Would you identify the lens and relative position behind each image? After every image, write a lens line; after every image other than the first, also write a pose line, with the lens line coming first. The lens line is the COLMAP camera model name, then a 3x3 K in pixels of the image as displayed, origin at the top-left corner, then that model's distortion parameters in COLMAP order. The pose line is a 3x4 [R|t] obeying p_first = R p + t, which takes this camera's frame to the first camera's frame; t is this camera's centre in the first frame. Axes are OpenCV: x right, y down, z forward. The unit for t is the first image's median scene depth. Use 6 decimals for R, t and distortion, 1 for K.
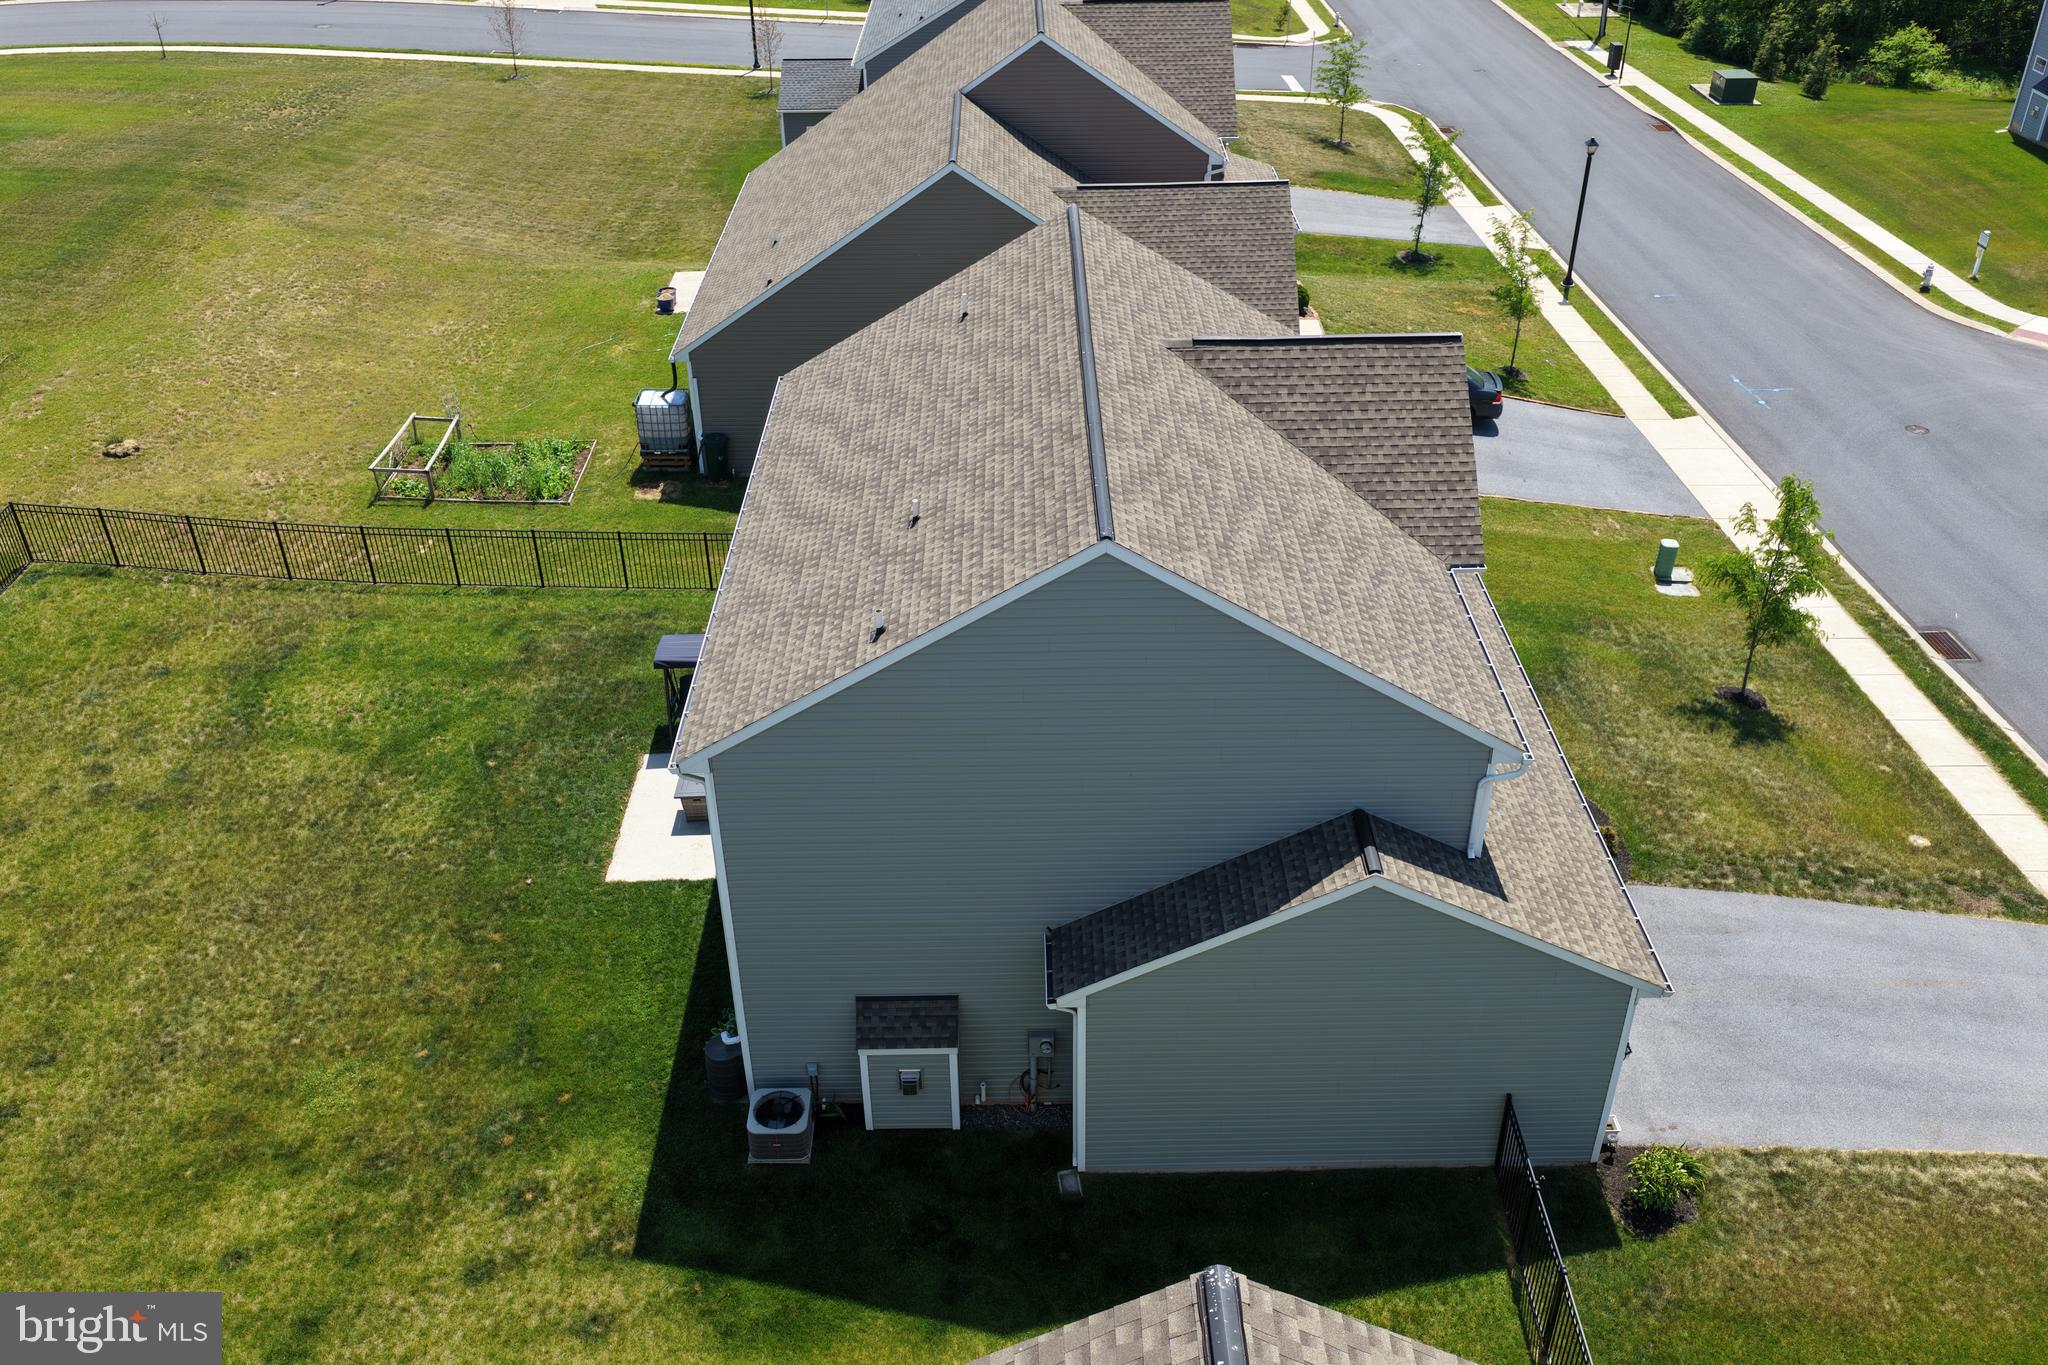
lens RADIAL K [[1706.8, 0, 1033.9], [0, 1706.8, 694.2], [0, 0, 1]] dist [-0.015913, 0.040561]
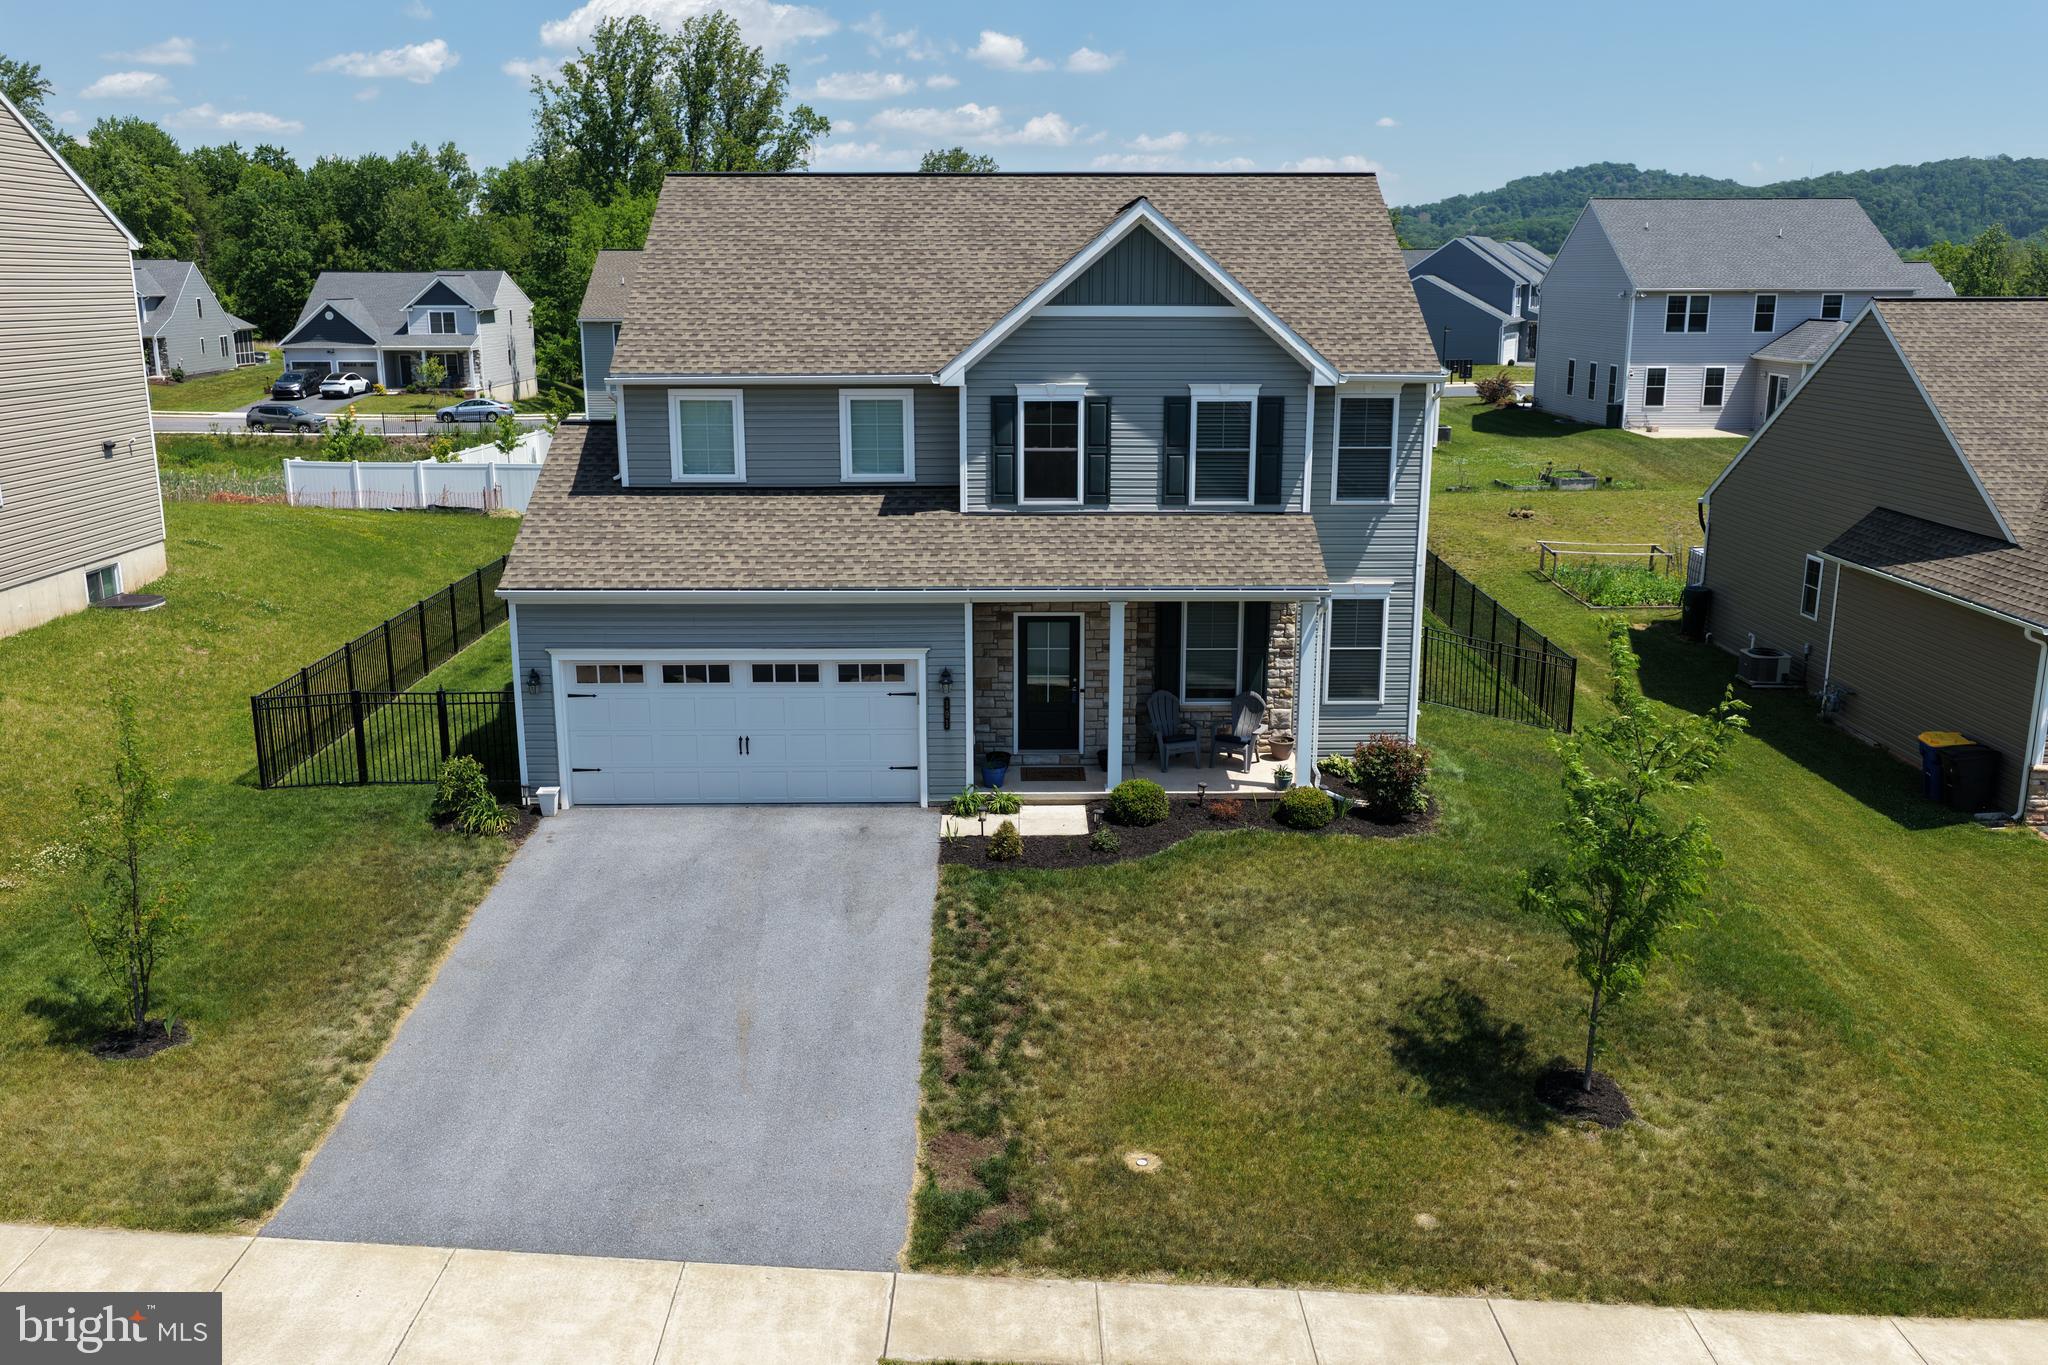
lens RADIAL K [[1706.8, 0, 1033.9], [0, 1706.8, 694.2], [0, 0, 1]] dist [-0.015913, 0.040561]
pose [[0.007269, 0.245201, -0.969445, 1.074614], [-0.548629, 0.811510, 0.201142, -0.133076], [0.836035, 0.530403, 0.140423, 0.868250]]
